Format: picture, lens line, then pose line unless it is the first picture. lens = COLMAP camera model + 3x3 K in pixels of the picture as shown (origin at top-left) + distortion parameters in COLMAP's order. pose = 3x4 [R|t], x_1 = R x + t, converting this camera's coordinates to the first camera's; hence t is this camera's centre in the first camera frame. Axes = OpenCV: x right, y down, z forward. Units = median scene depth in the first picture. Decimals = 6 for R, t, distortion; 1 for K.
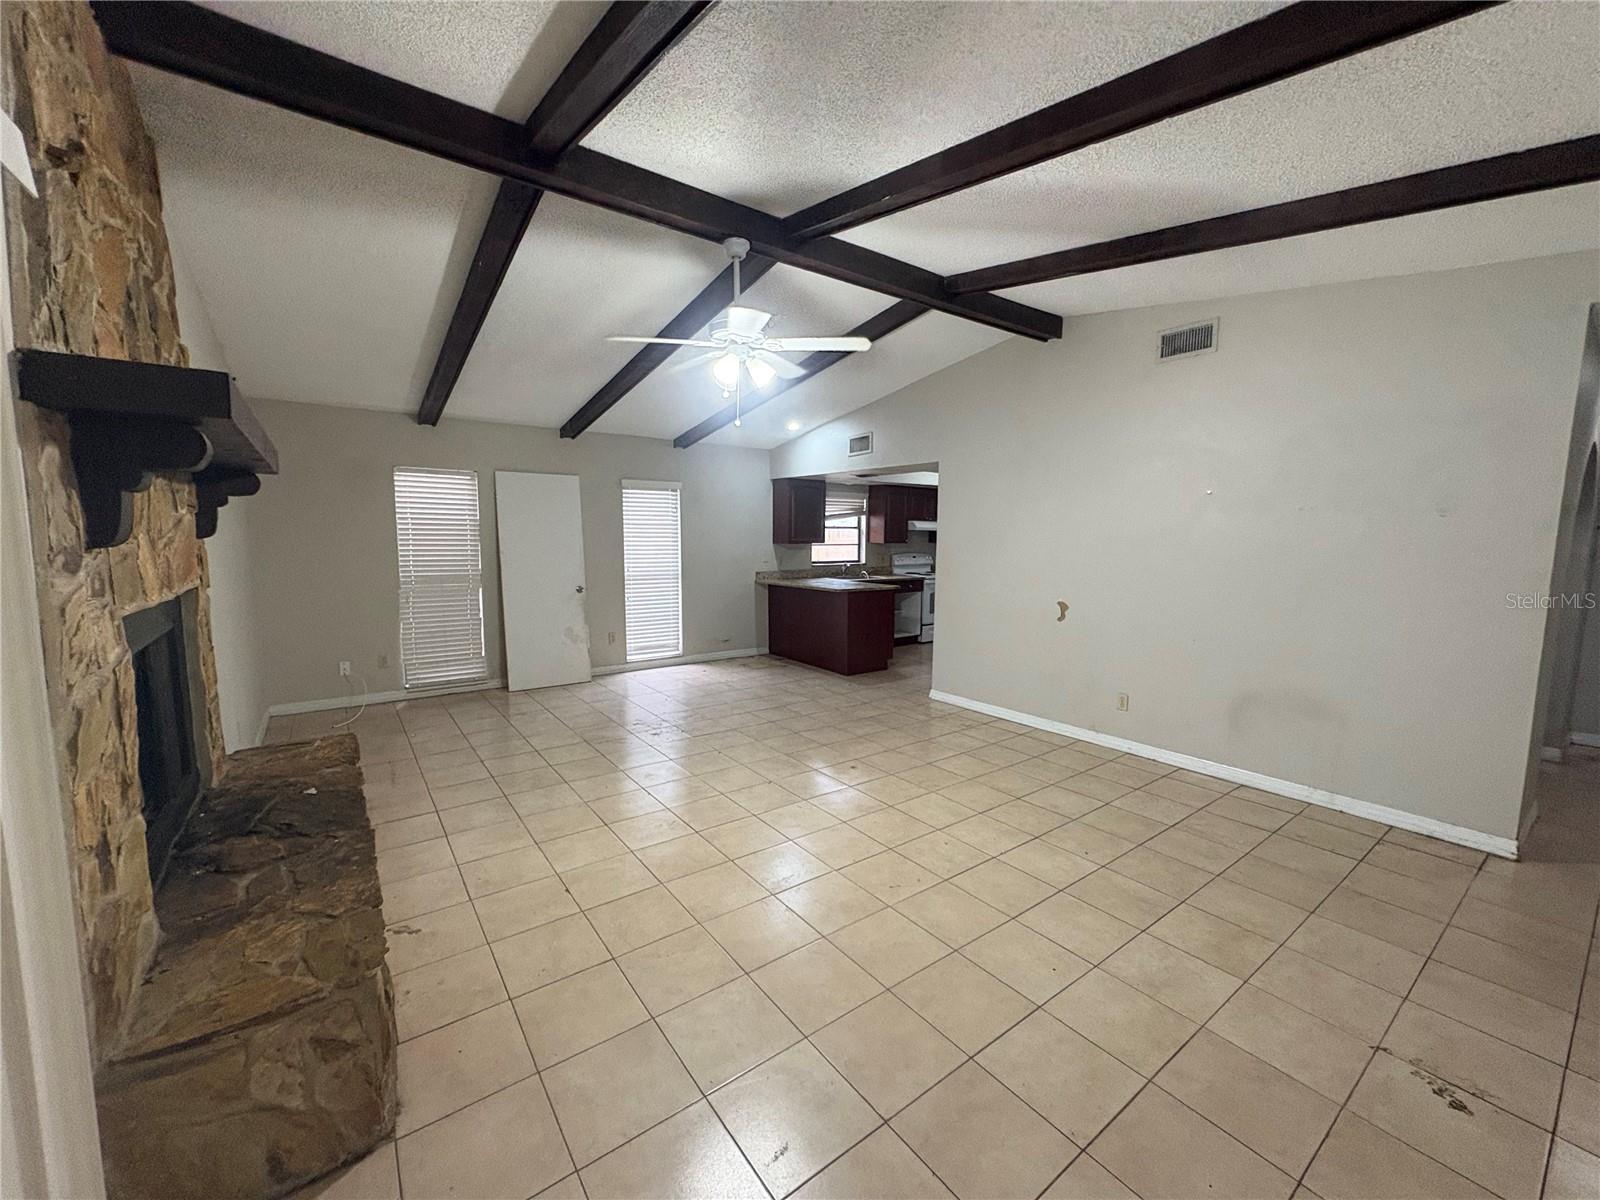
lens RADIAL K [[640.2, 0, 800.0], [0, 640.2, 600.0], [0, 0, 1]] dist [0.001313, -0.000029]
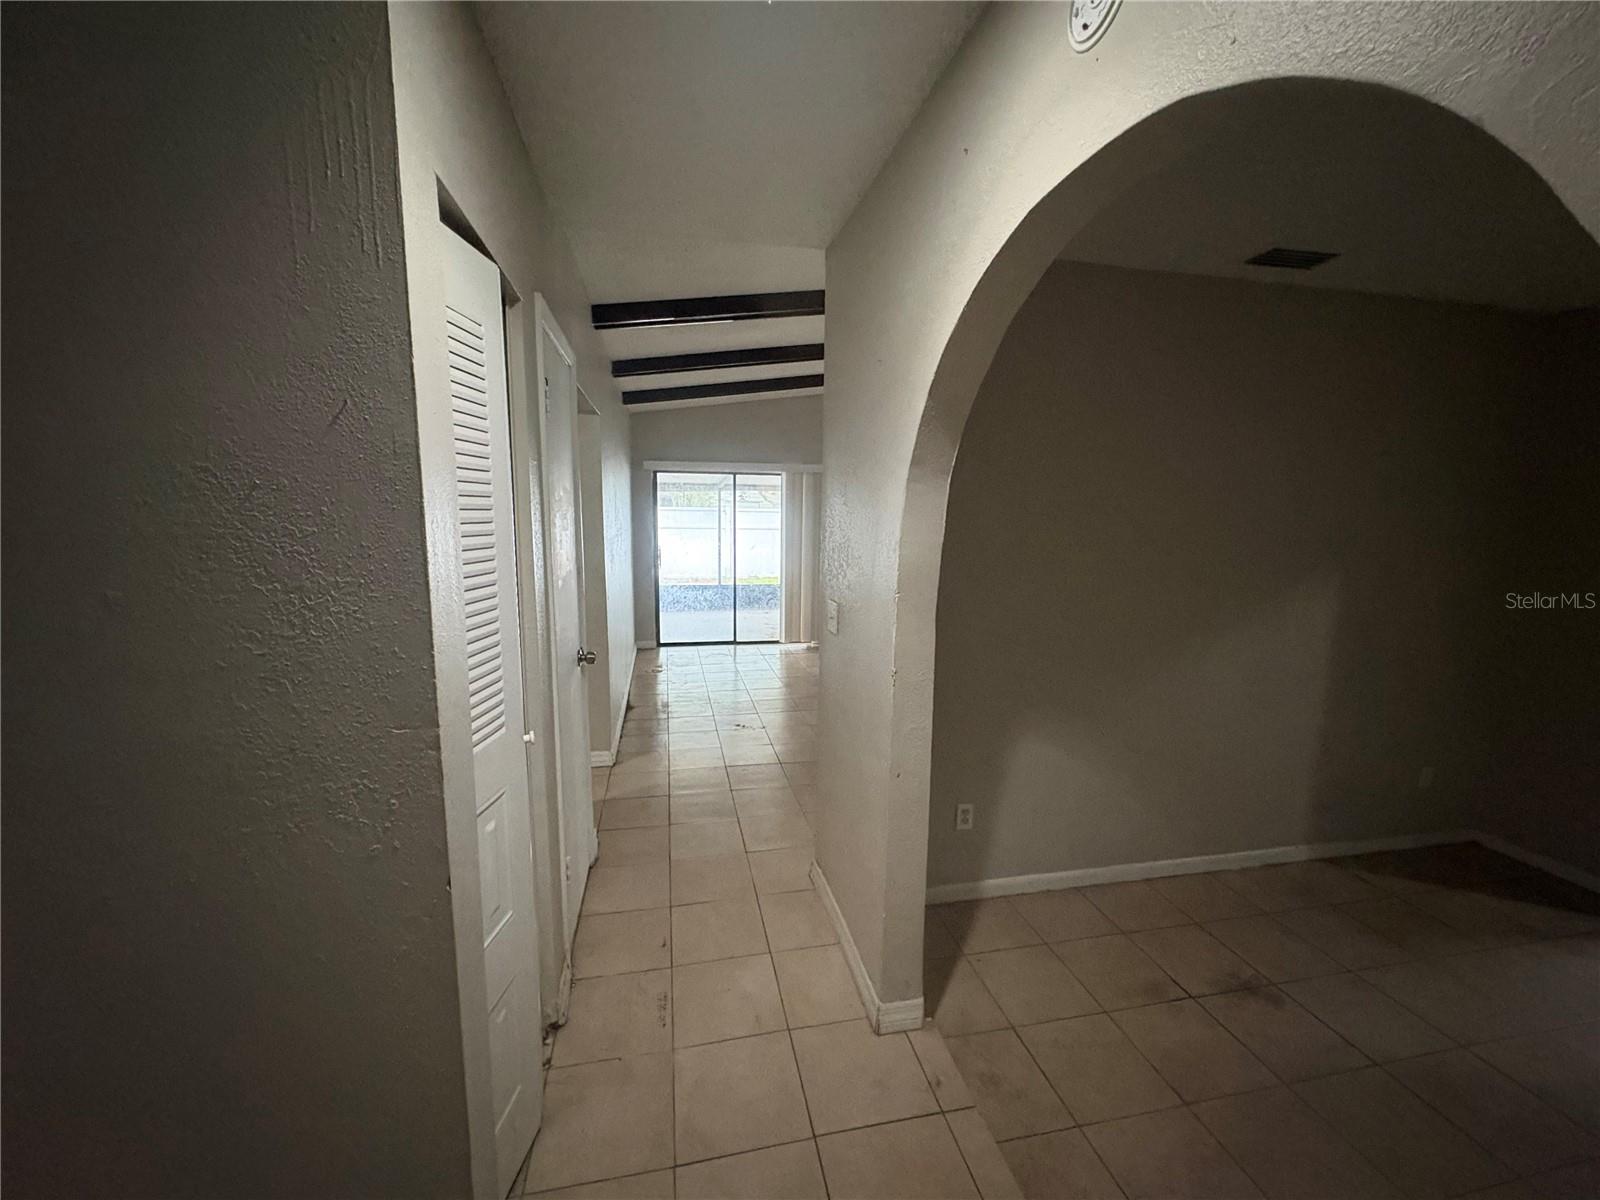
lens RADIAL K [[640.2, 0, 800.0], [0, 640.2, 600.0], [0, 0, 1]] dist [0.001313, -0.000029]
pose [[-0.411351, 0.108212, -0.905031, 1.757765], [-0.115006, 0.978830, 0.169308, -0.118675], [0.904193, 0.173729, -0.390197, 1.166587]]
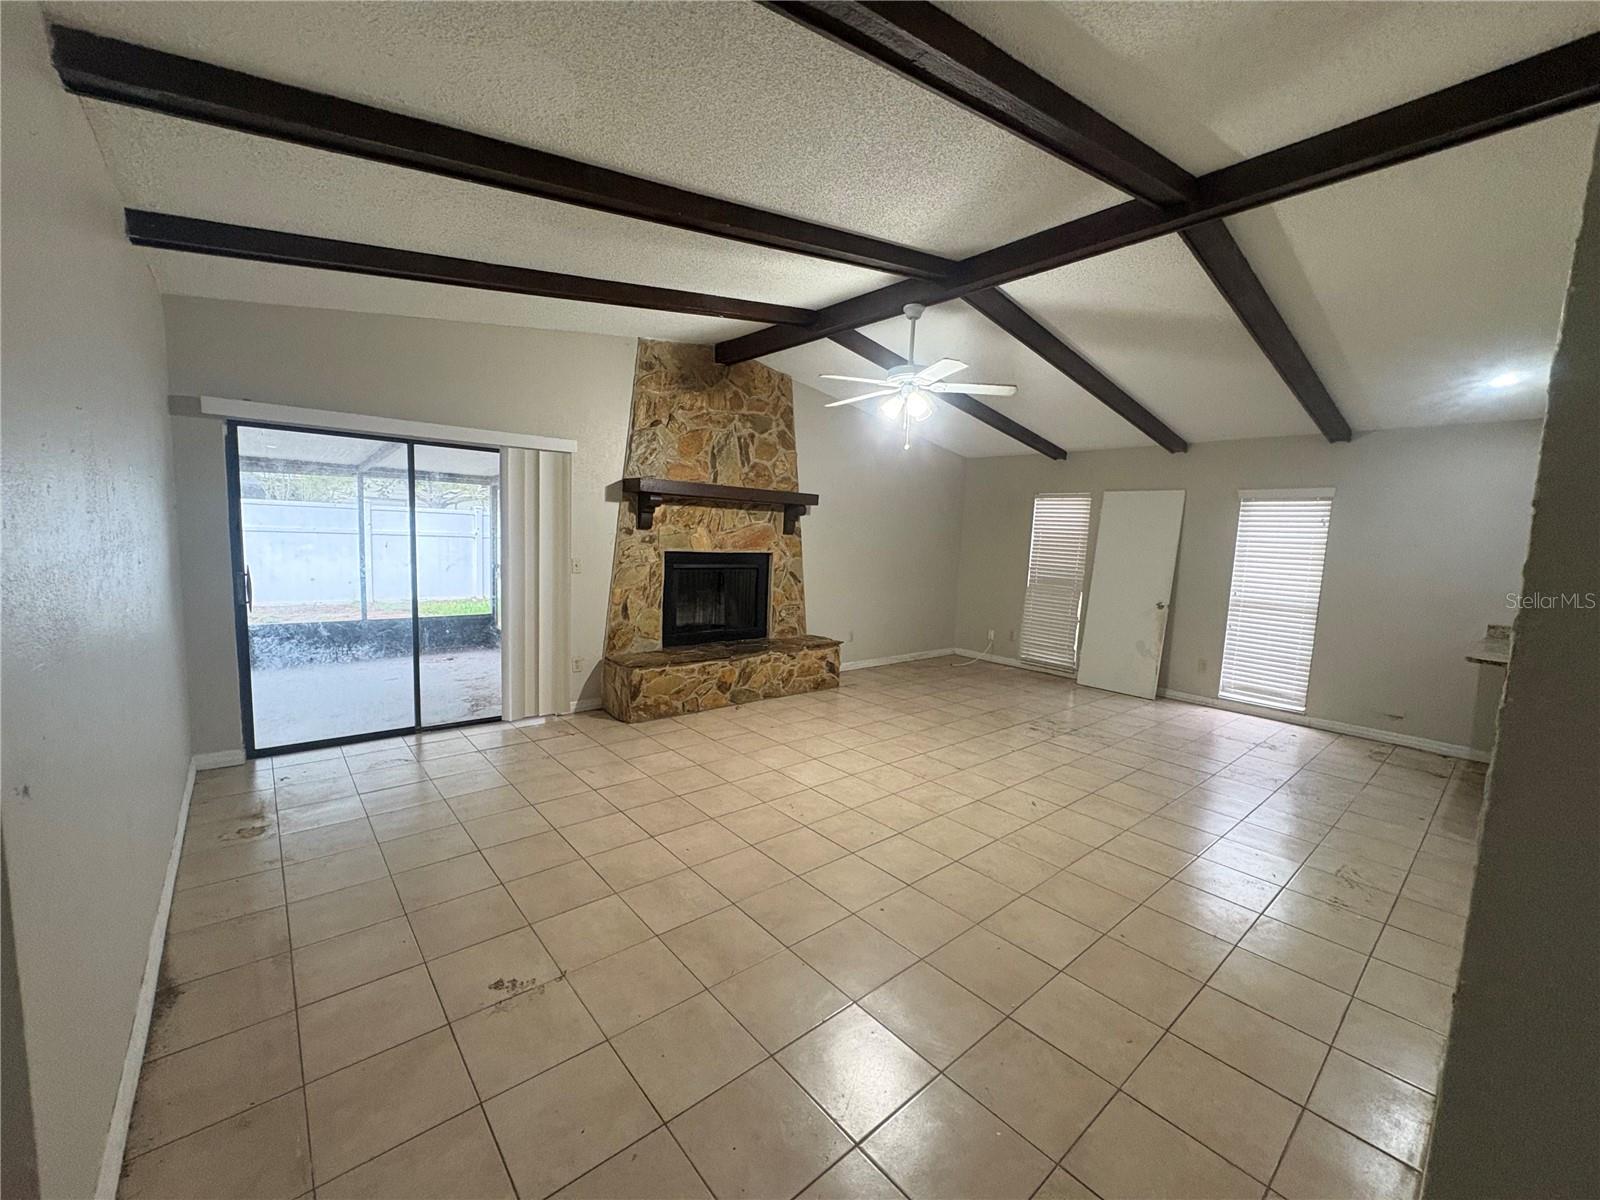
lens RADIAL K [[640.2, 0, 800.0], [0, 640.2, 600.0], [0, 0, 1]] dist [0.001313, -0.000029]
pose [[0.076674, 0.101099, -0.991917, 1.158714], [-0.147510, 0.985048, 0.088996, -0.060995], [0.986084, 0.139494, 0.090441, 0.713218]]
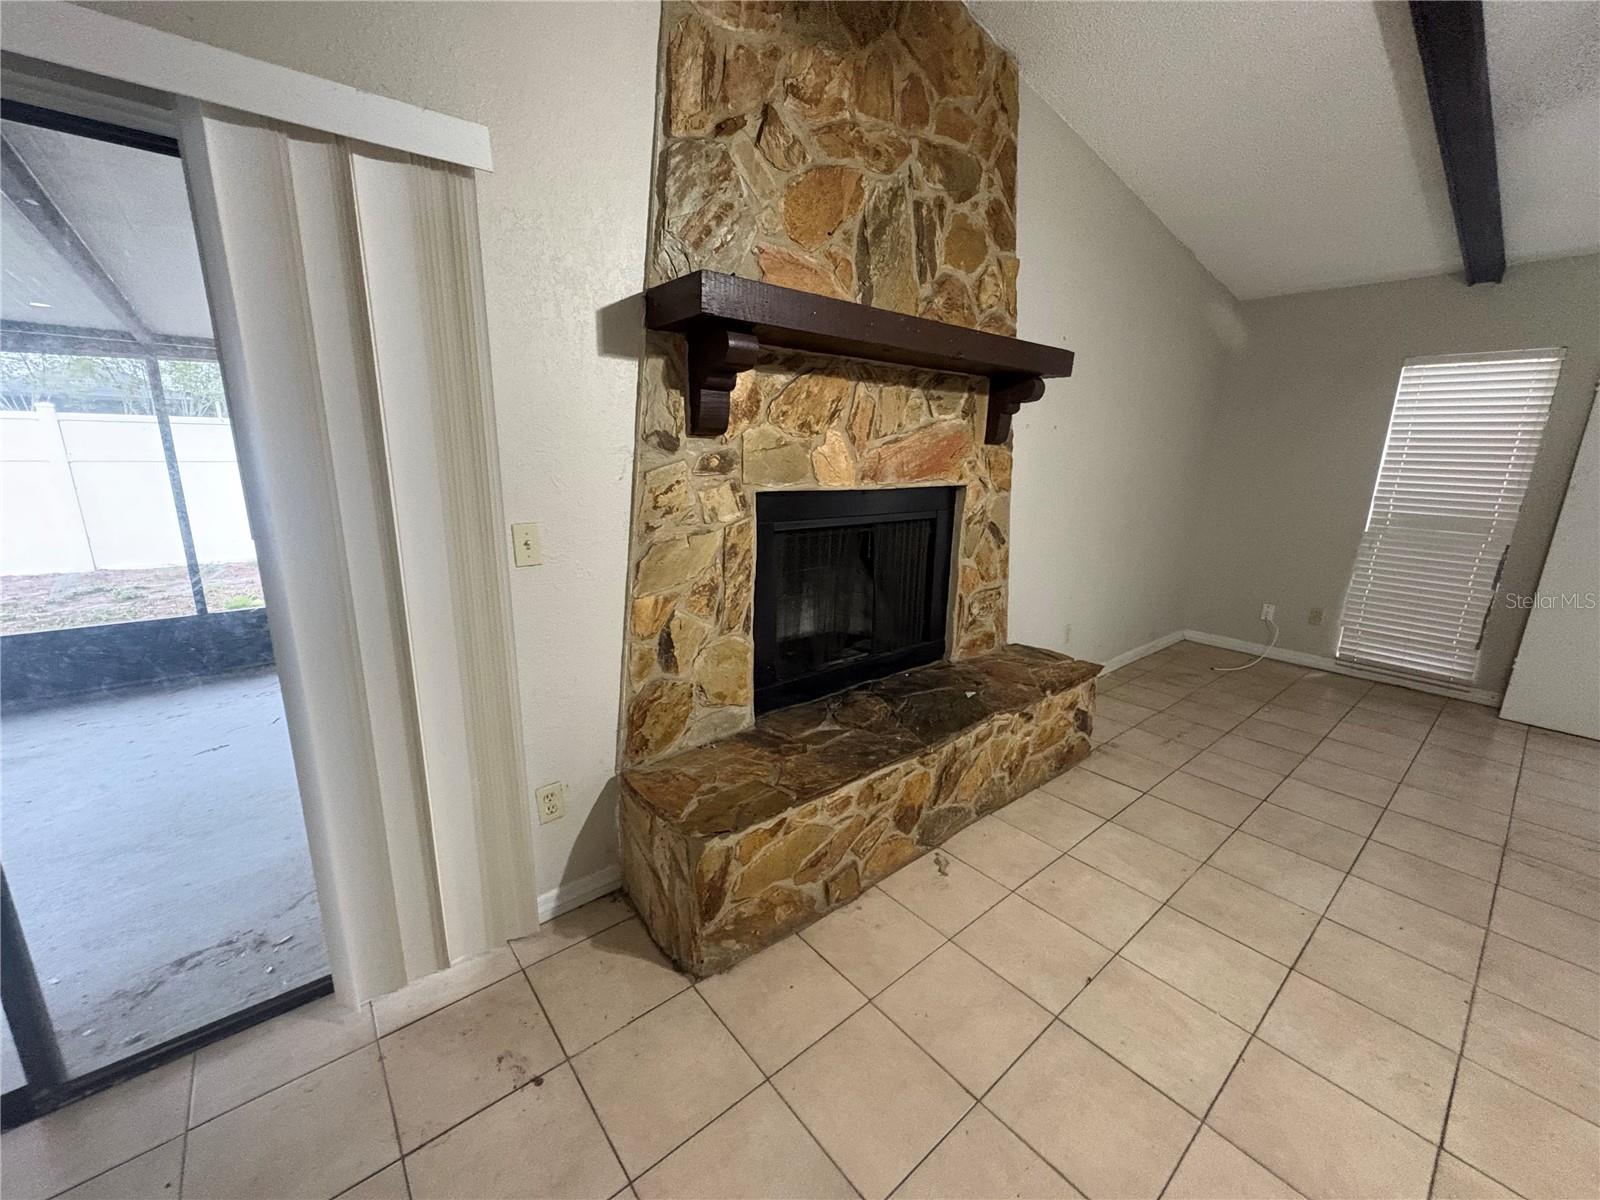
lens RADIAL K [[640.2, 0, 800.0], [0, 640.2, 600.0], [0, 0, 1]] dist [0.001313, -0.000029]
pose [[0.061733, 0.225273, -0.972338, 0.145191], [-0.126314, 0.968126, 0.216278, -0.026871], [0.990068, 0.109468, 0.088221, 0.498908]]
